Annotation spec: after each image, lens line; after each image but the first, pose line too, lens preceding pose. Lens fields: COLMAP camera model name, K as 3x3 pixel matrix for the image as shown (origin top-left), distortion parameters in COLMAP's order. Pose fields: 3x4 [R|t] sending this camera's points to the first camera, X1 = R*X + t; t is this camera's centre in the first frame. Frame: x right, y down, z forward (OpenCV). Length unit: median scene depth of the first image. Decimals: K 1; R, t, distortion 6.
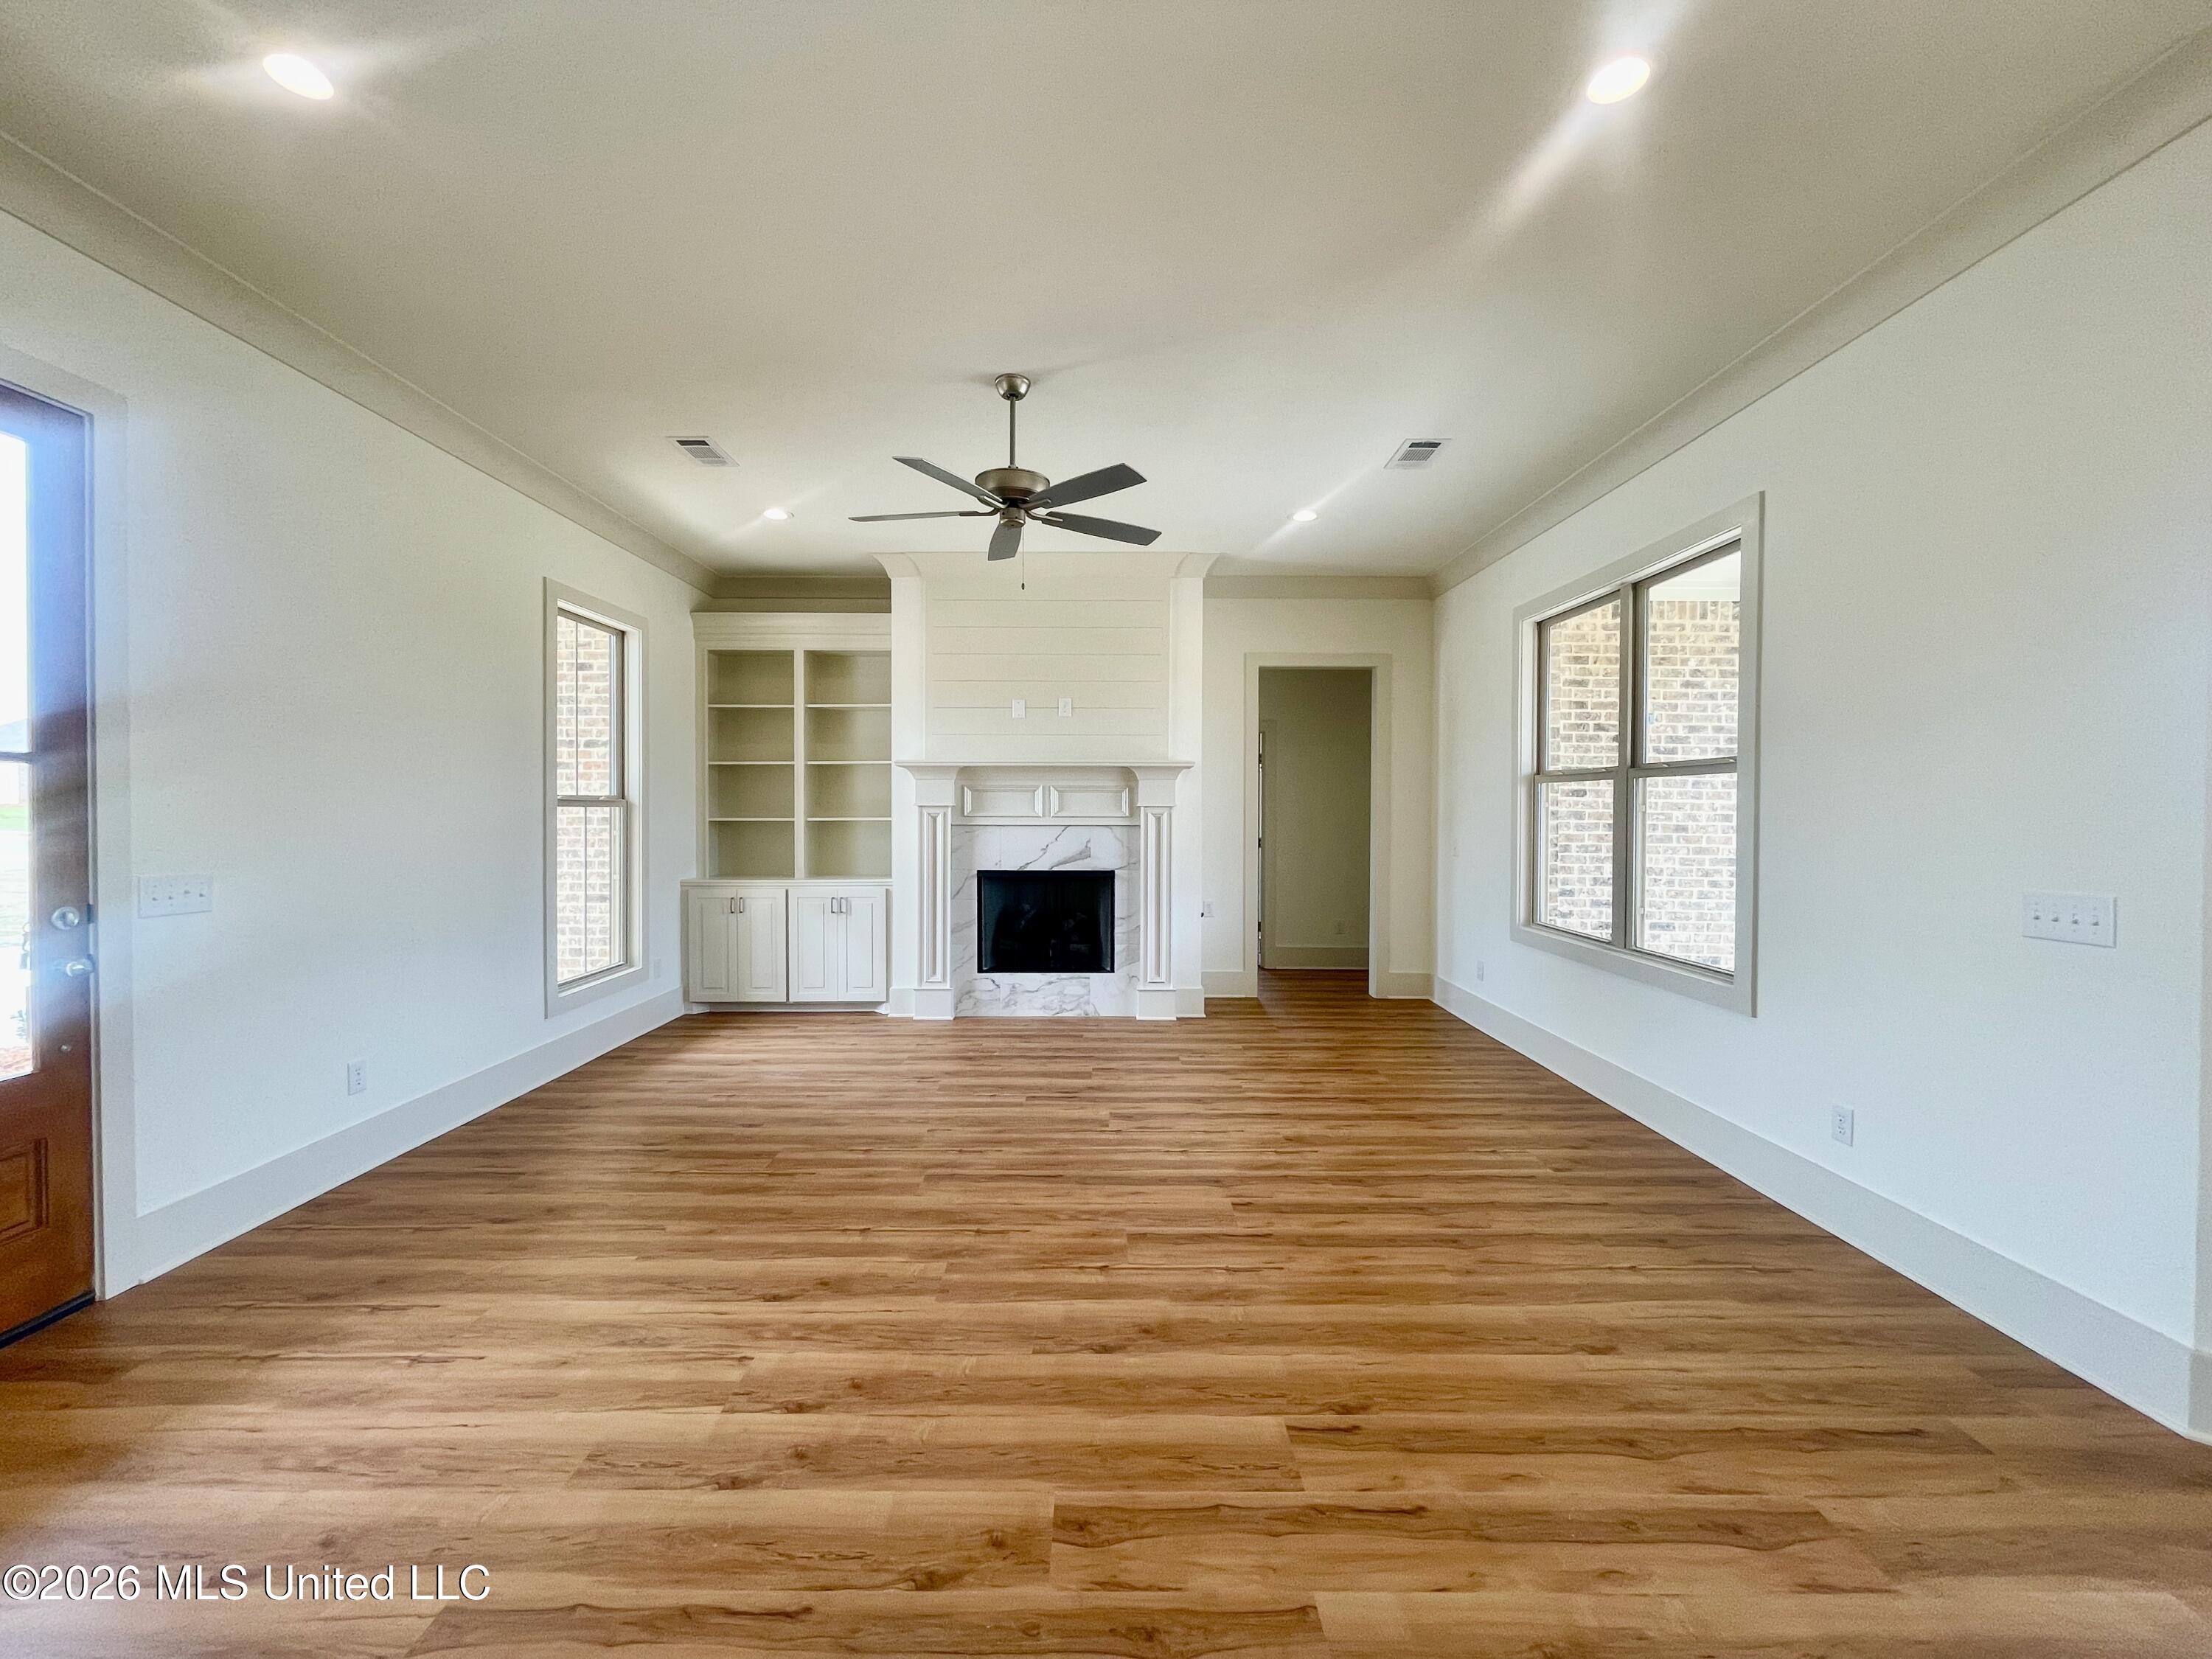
lens RADIAL K [[892.4, 0, 1096.3], [0, 892.4, 822.0], [0, 0, 1]] dist [-0.006631, 0.001499]
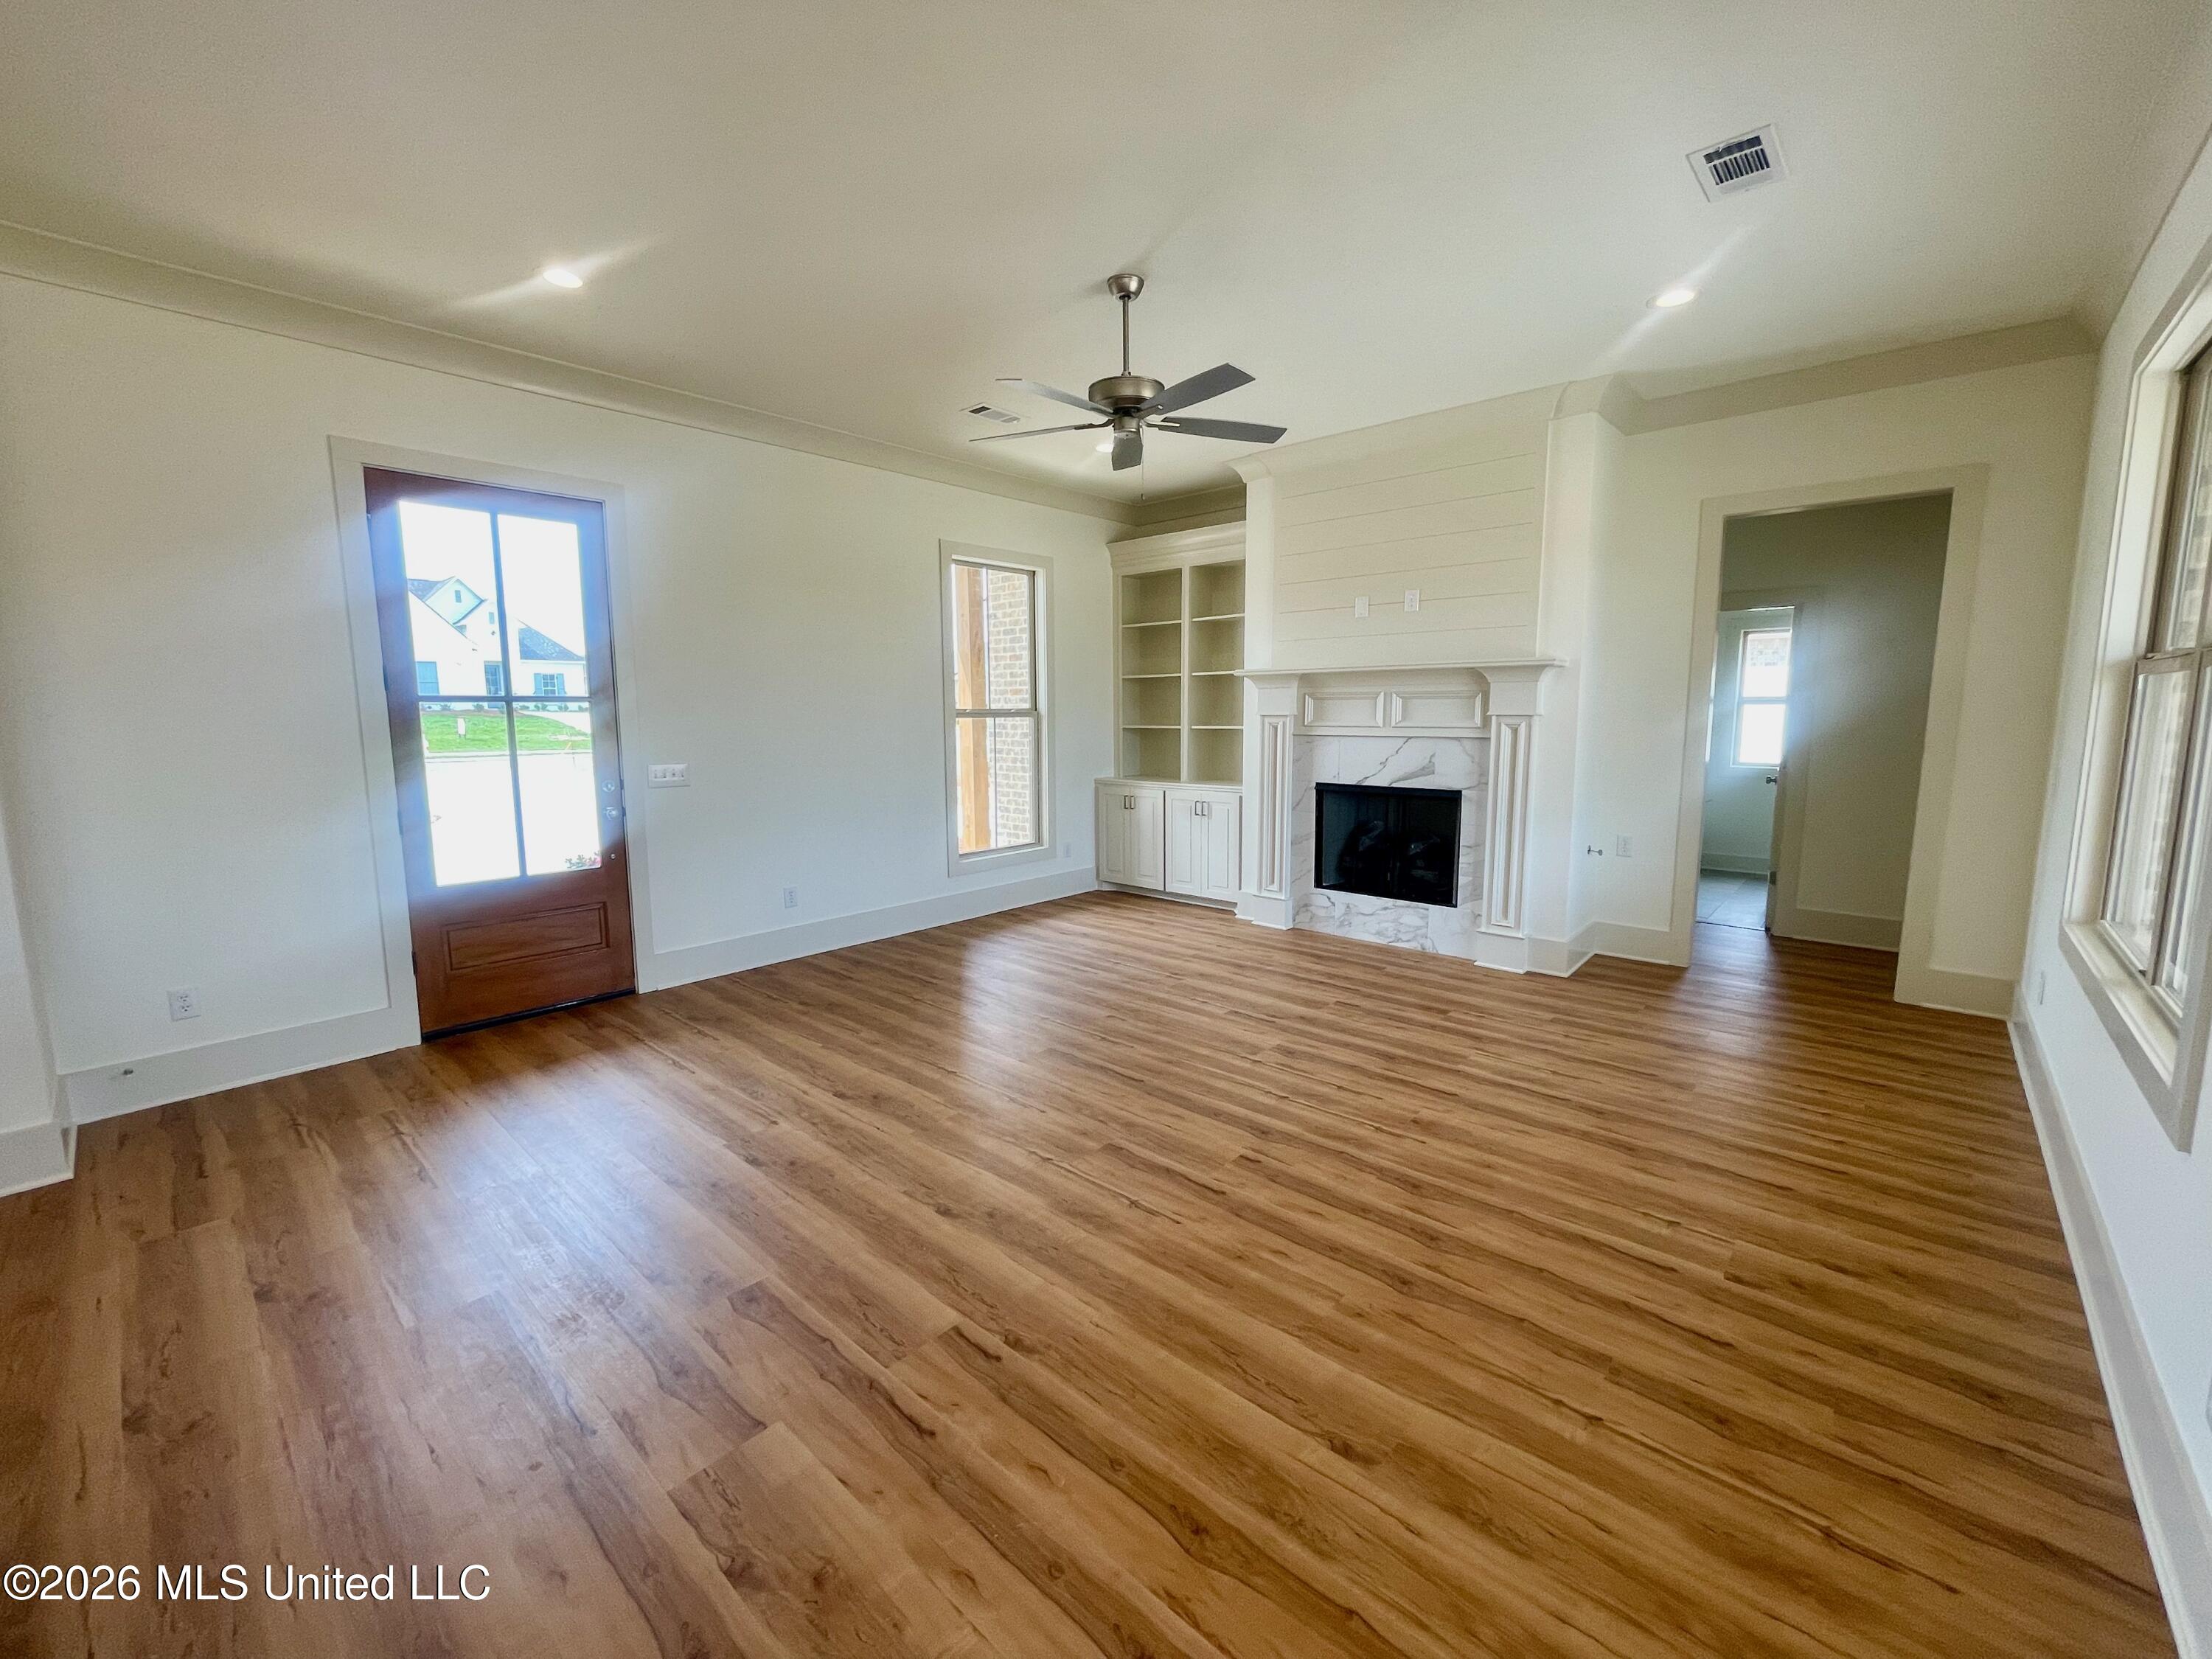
lens RADIAL K [[892.4, 0, 1096.5], [0, 892.4, 823.6], [0, 0, 1]] dist [-0.006631, 0.001499]
pose [[0.739728, 0.079225, -0.668226, 0.469637], [-0.001486, 0.993235, 0.116114, -0.018129], [0.672905, -0.084900, 0.734841, 0.179790]]
